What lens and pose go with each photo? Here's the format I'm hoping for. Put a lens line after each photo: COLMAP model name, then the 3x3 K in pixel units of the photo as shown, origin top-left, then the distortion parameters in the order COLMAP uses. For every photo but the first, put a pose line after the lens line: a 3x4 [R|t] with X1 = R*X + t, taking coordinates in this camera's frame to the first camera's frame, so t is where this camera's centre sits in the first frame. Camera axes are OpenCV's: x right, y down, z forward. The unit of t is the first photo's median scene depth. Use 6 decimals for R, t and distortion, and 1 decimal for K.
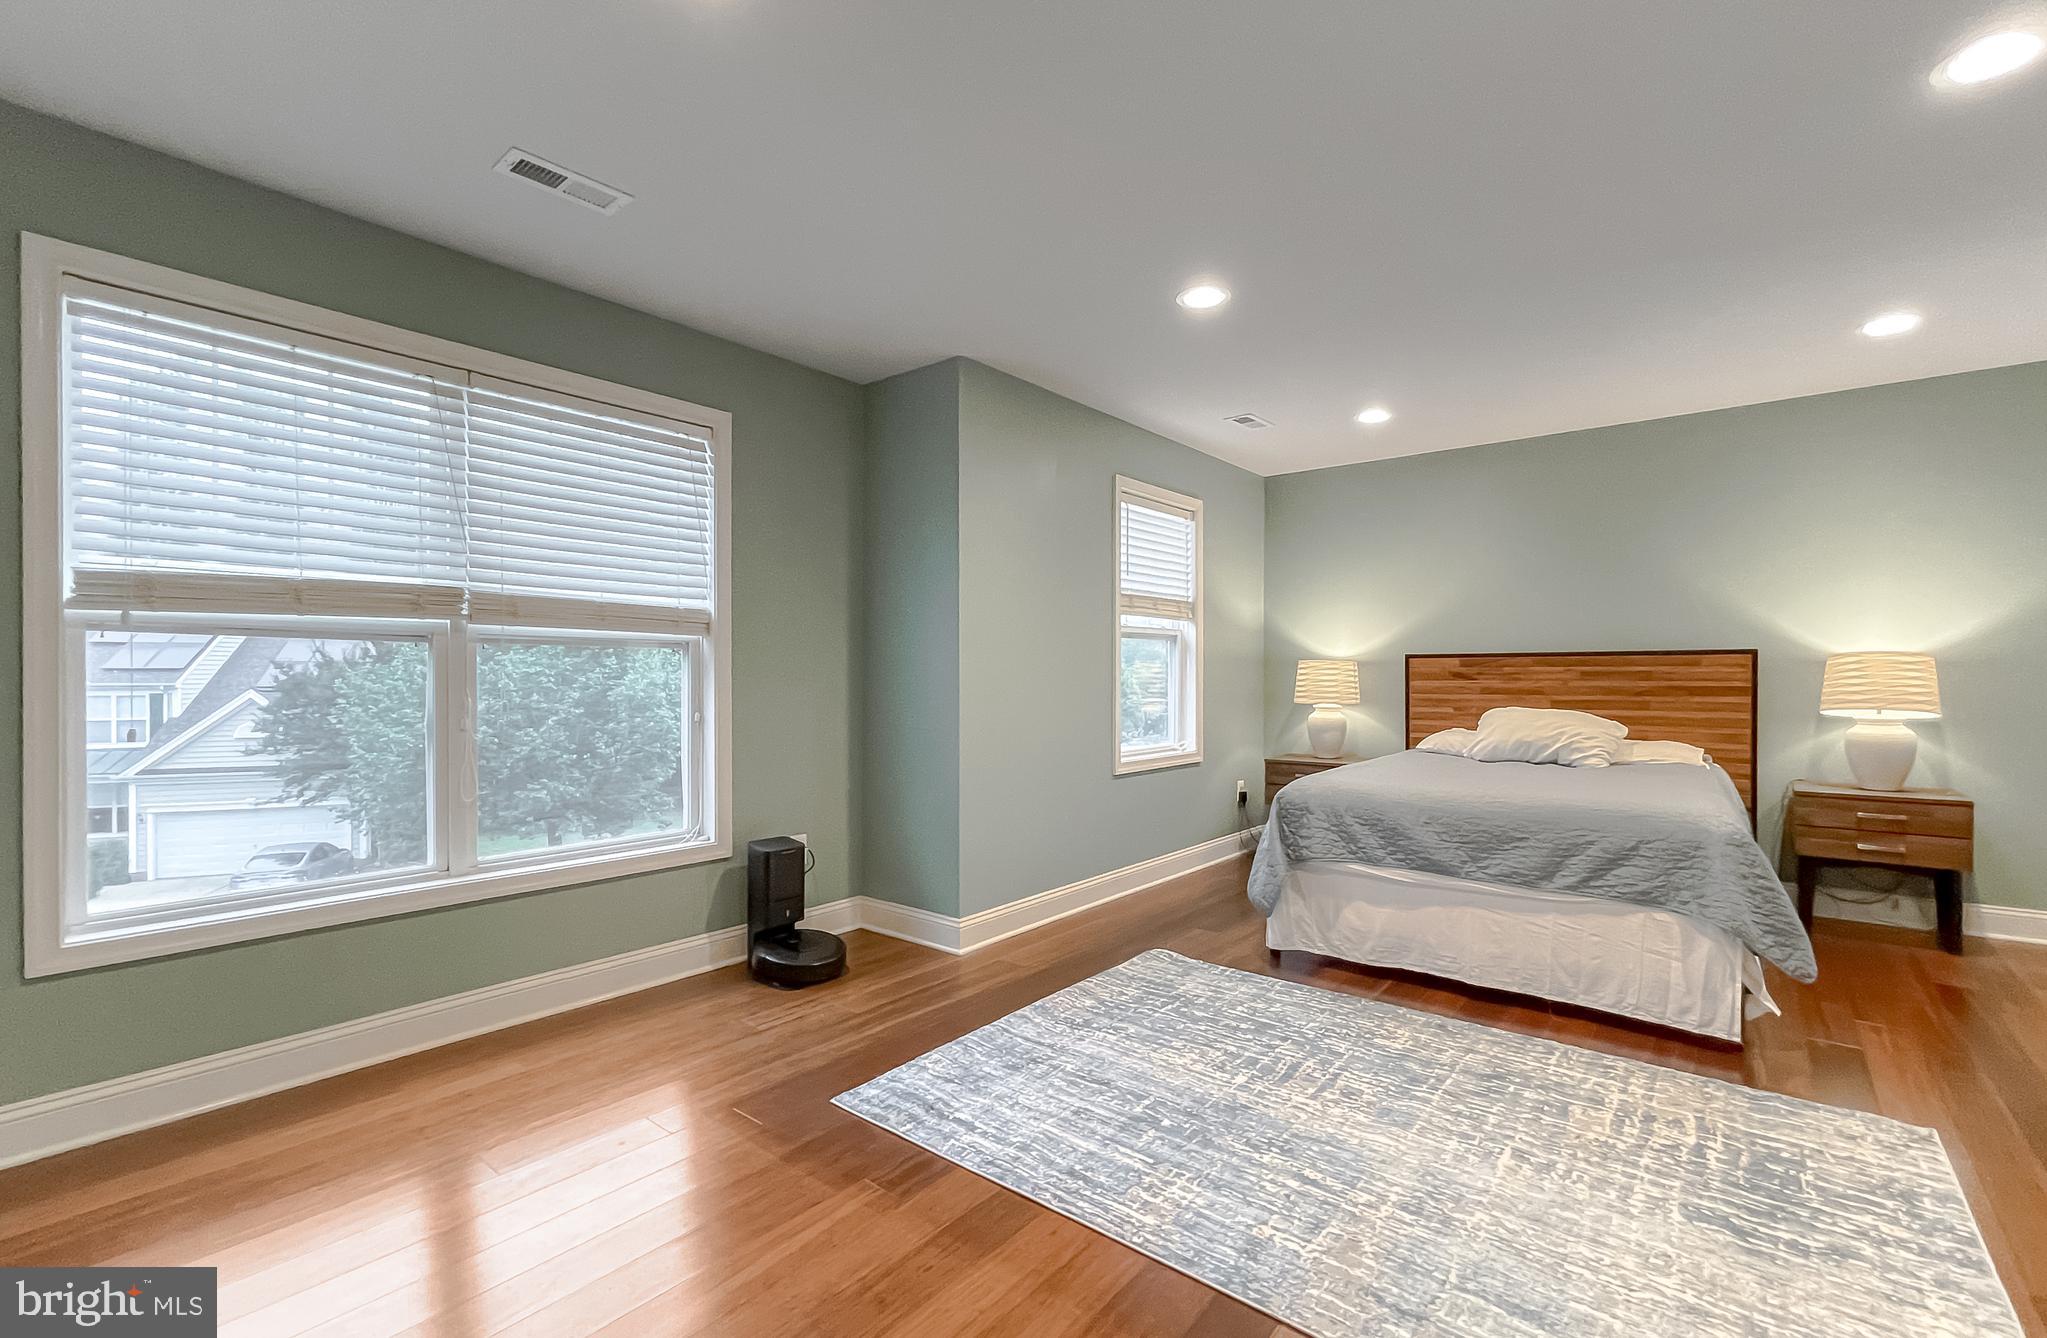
lens RADIAL K [[871.2, 0, 1023.5], [0, 871.2, 669.0], [0, 0, 1]] dist [0.001908, 0.000458]
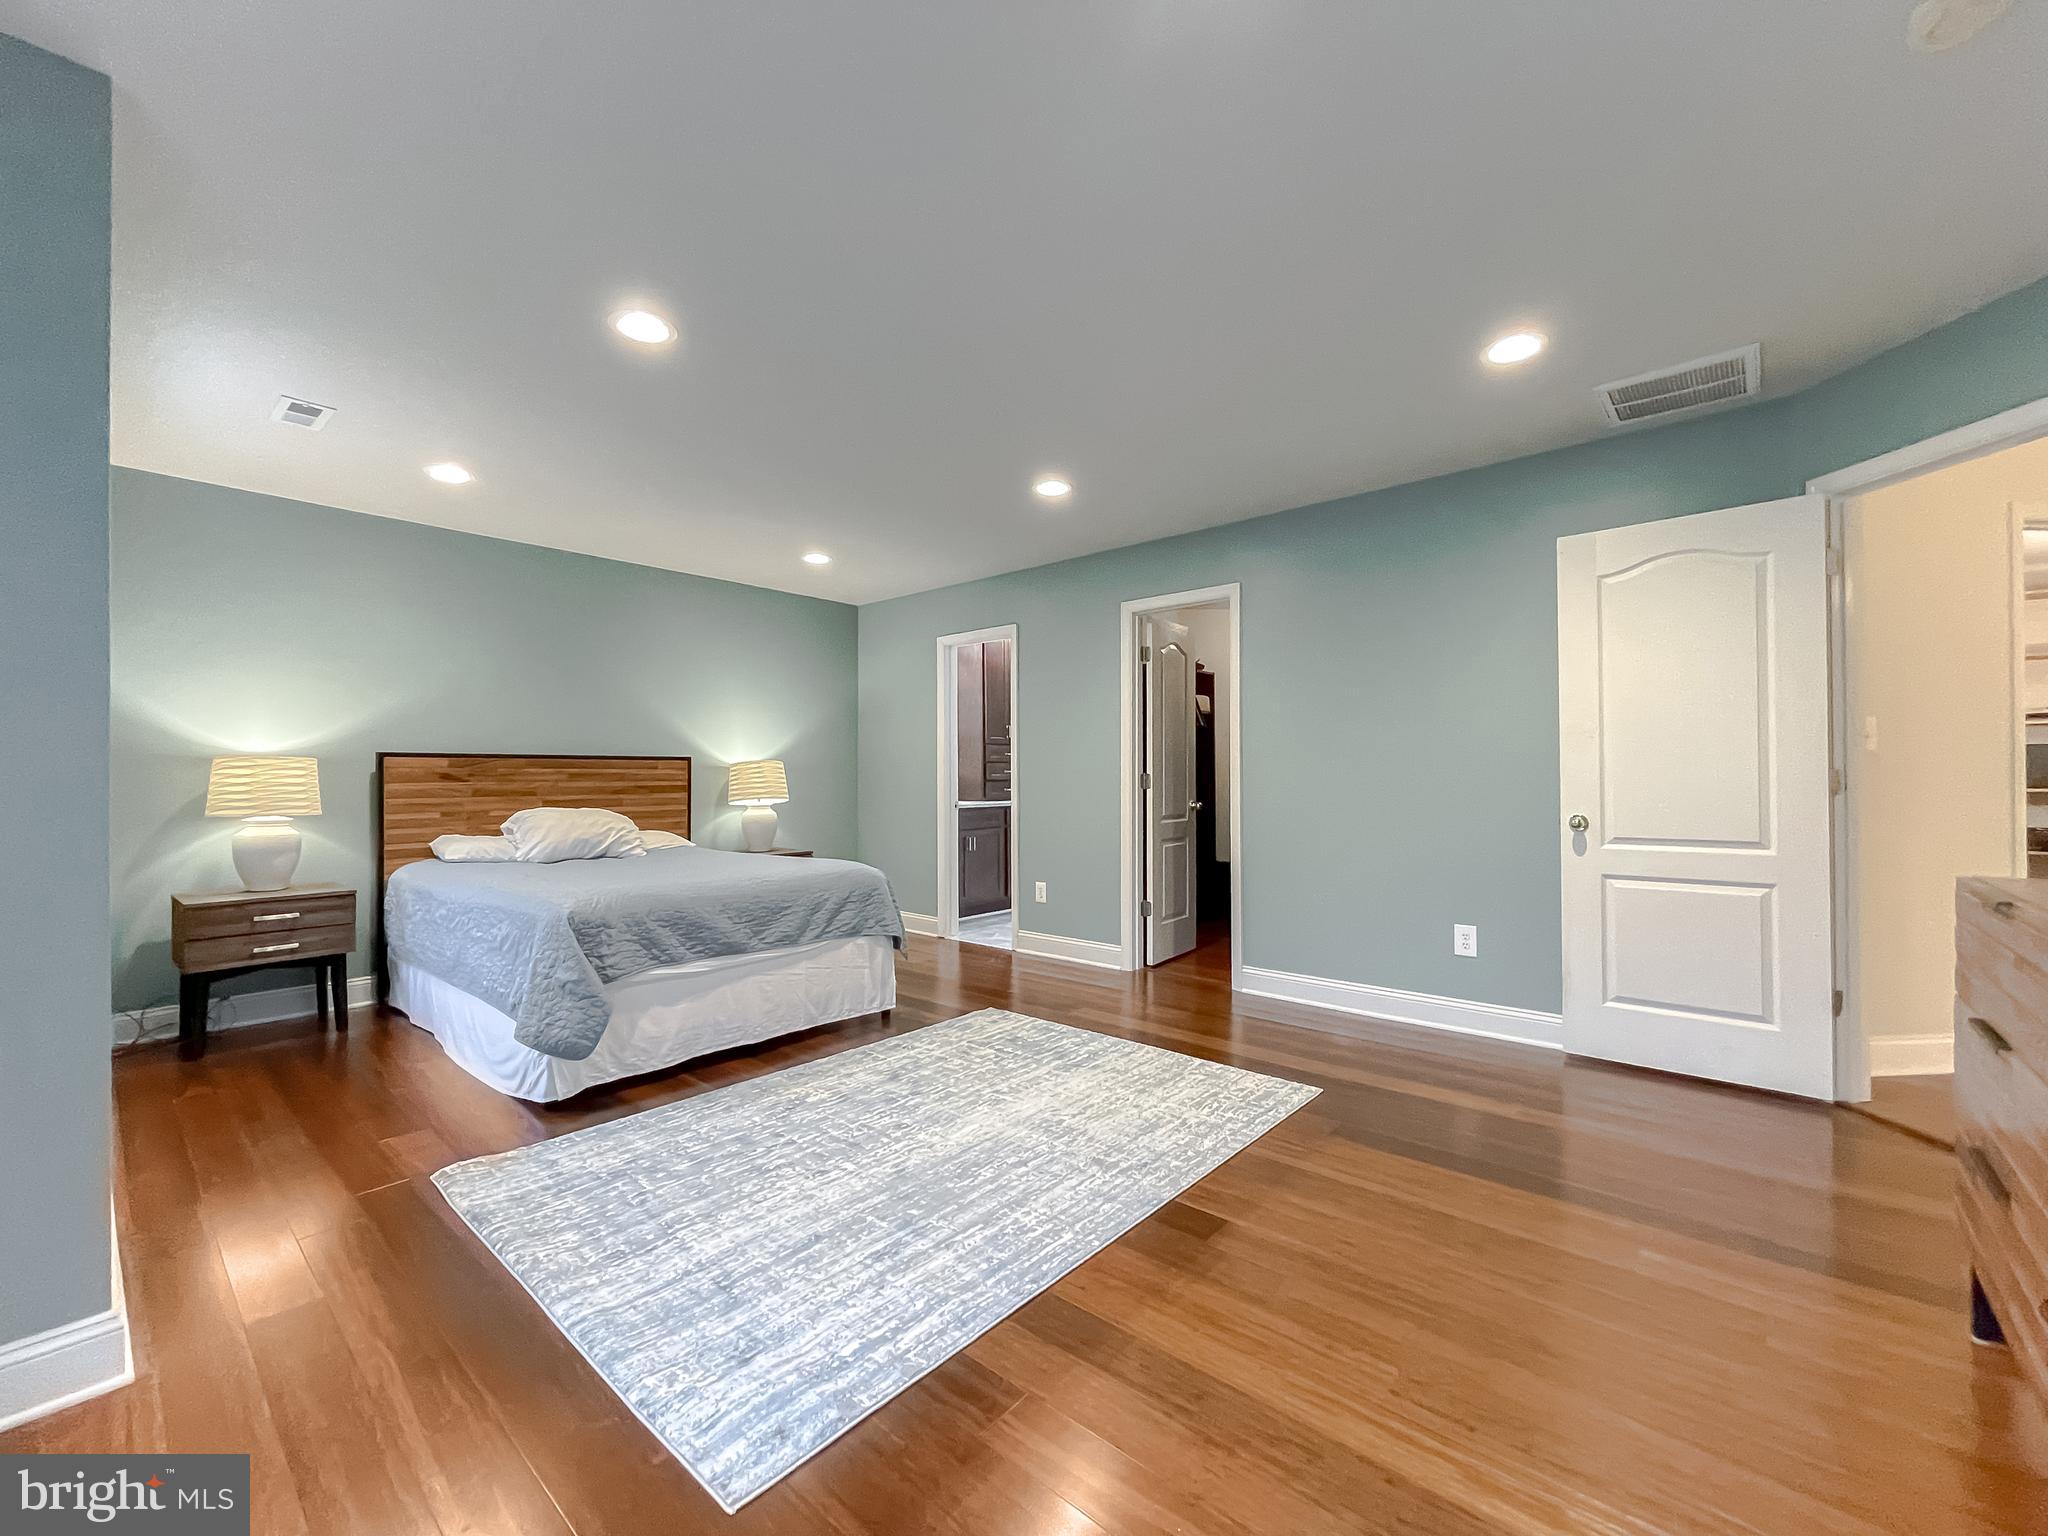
lens RADIAL K [[844.9, 0, 1024.0], [0, 844.9, 768.0], [0, 0, 1]] dist [-0.000625, -0.014141]
pose [[0.037730, 0.011138, 0.999226, -0.573553], [-0.002793, 0.999935, -0.011041, 0.009526], [-0.999284, -0.002374, 0.037759, 0.585183]]
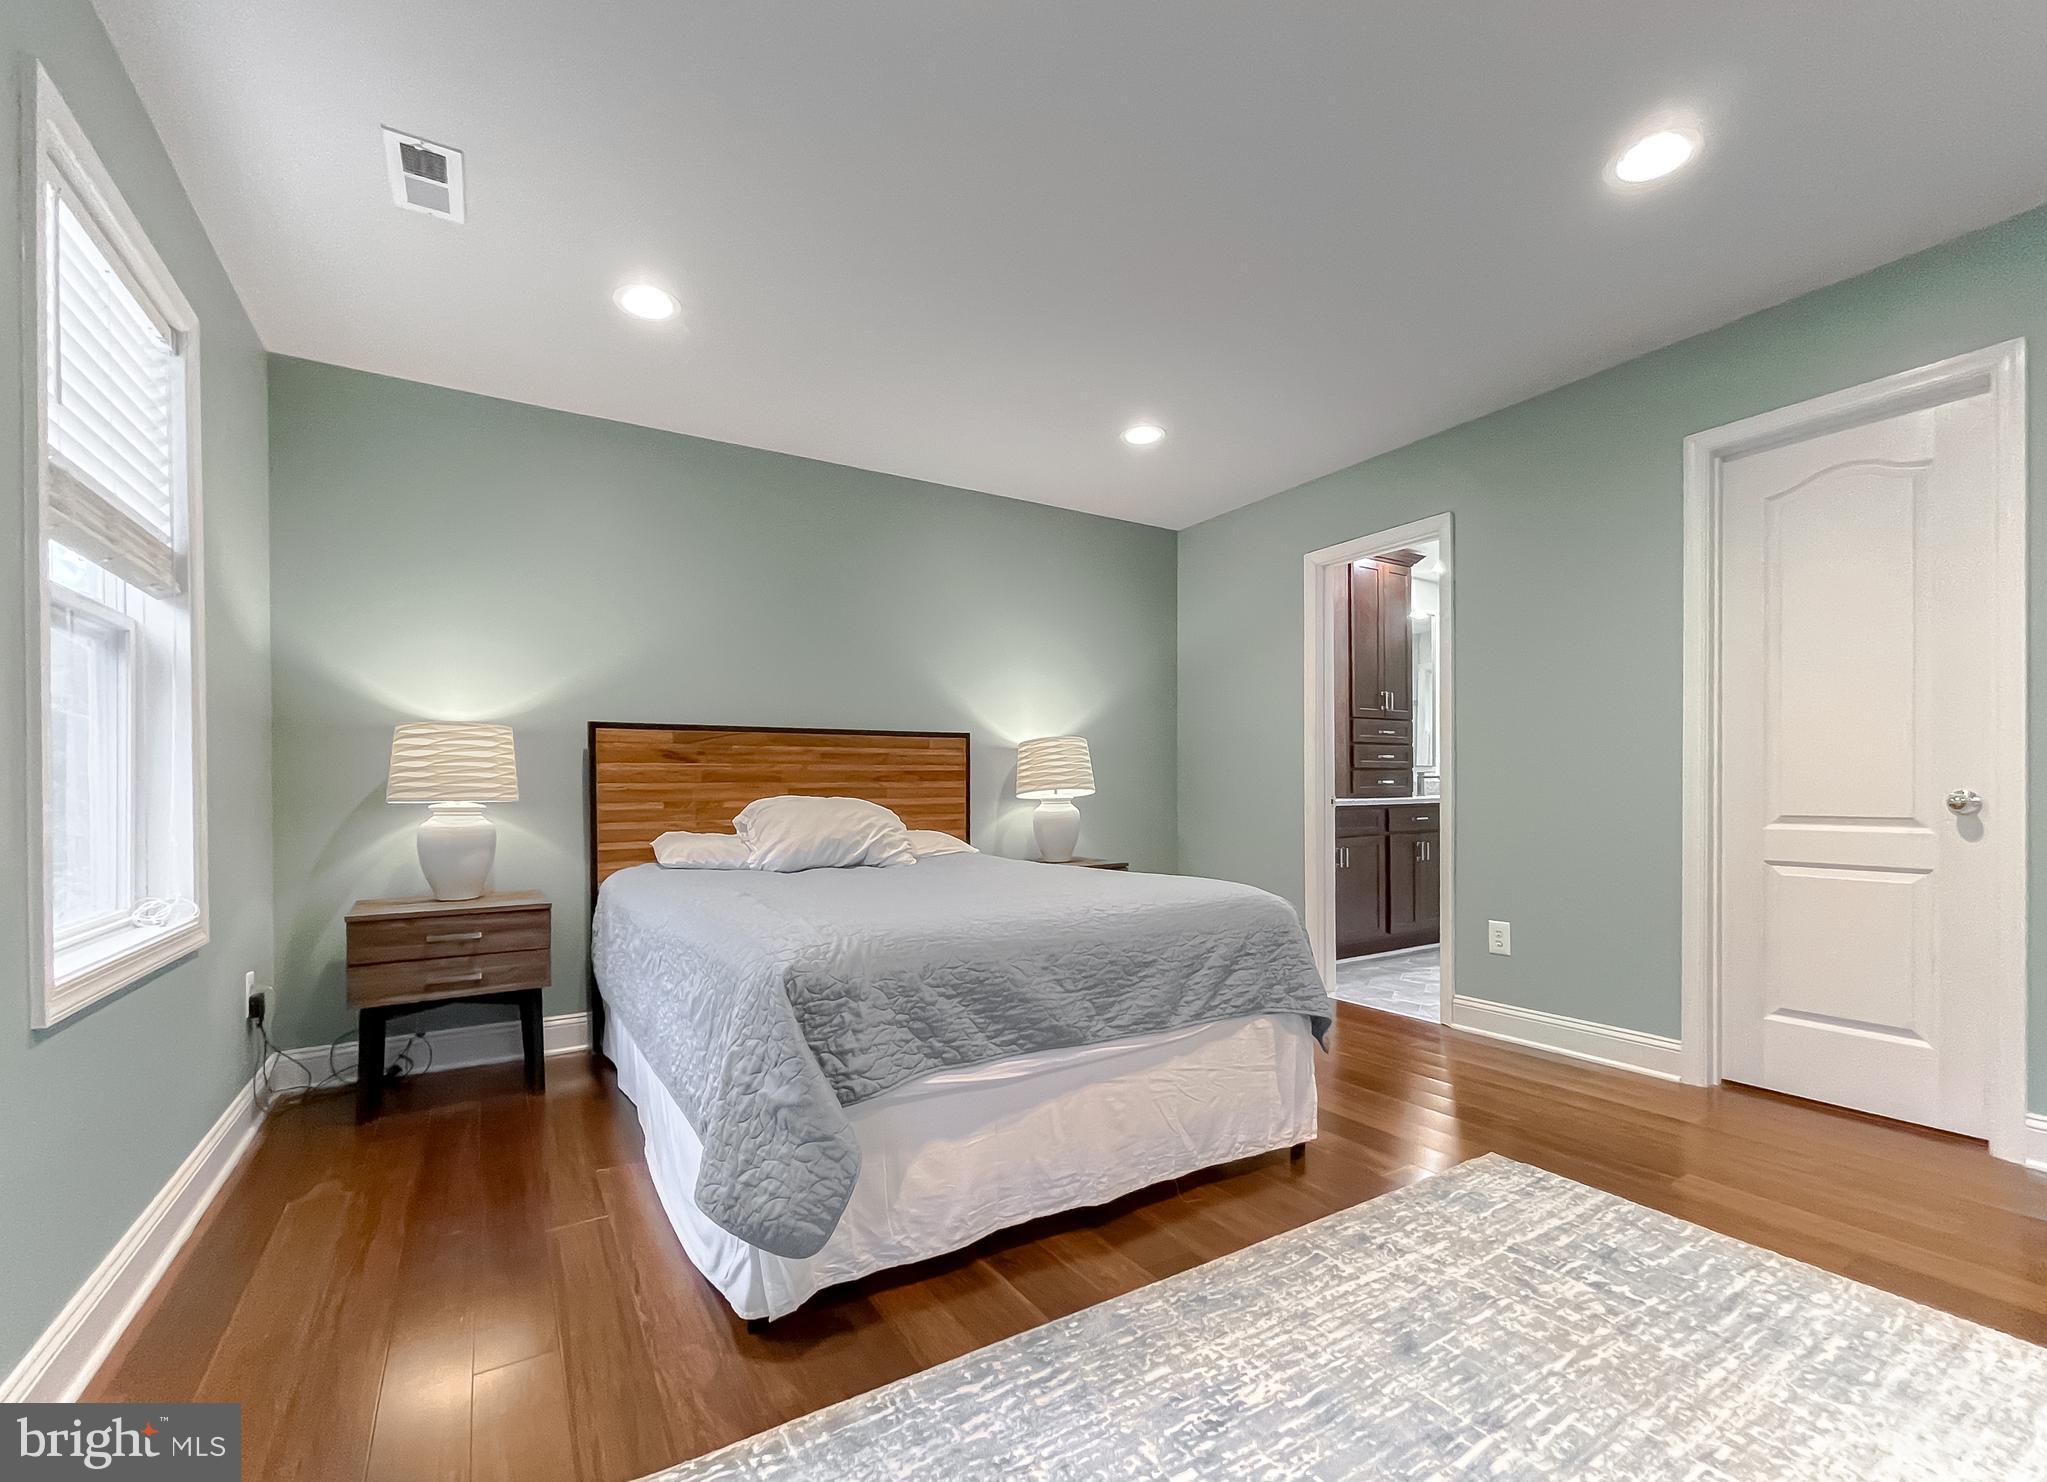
lens RADIAL K [[875.5, 0, 1027.7], [0, 875.5, 794.2], [0, 0, 1]] dist [-0.001102, -0.000131]
pose [[0.321620, -0.007624, 0.946838, -0.109898], [-0.000419, 0.999966, 0.008194, 0.051684], [-0.946869, -0.003032, 0.321606, 0.817589]]
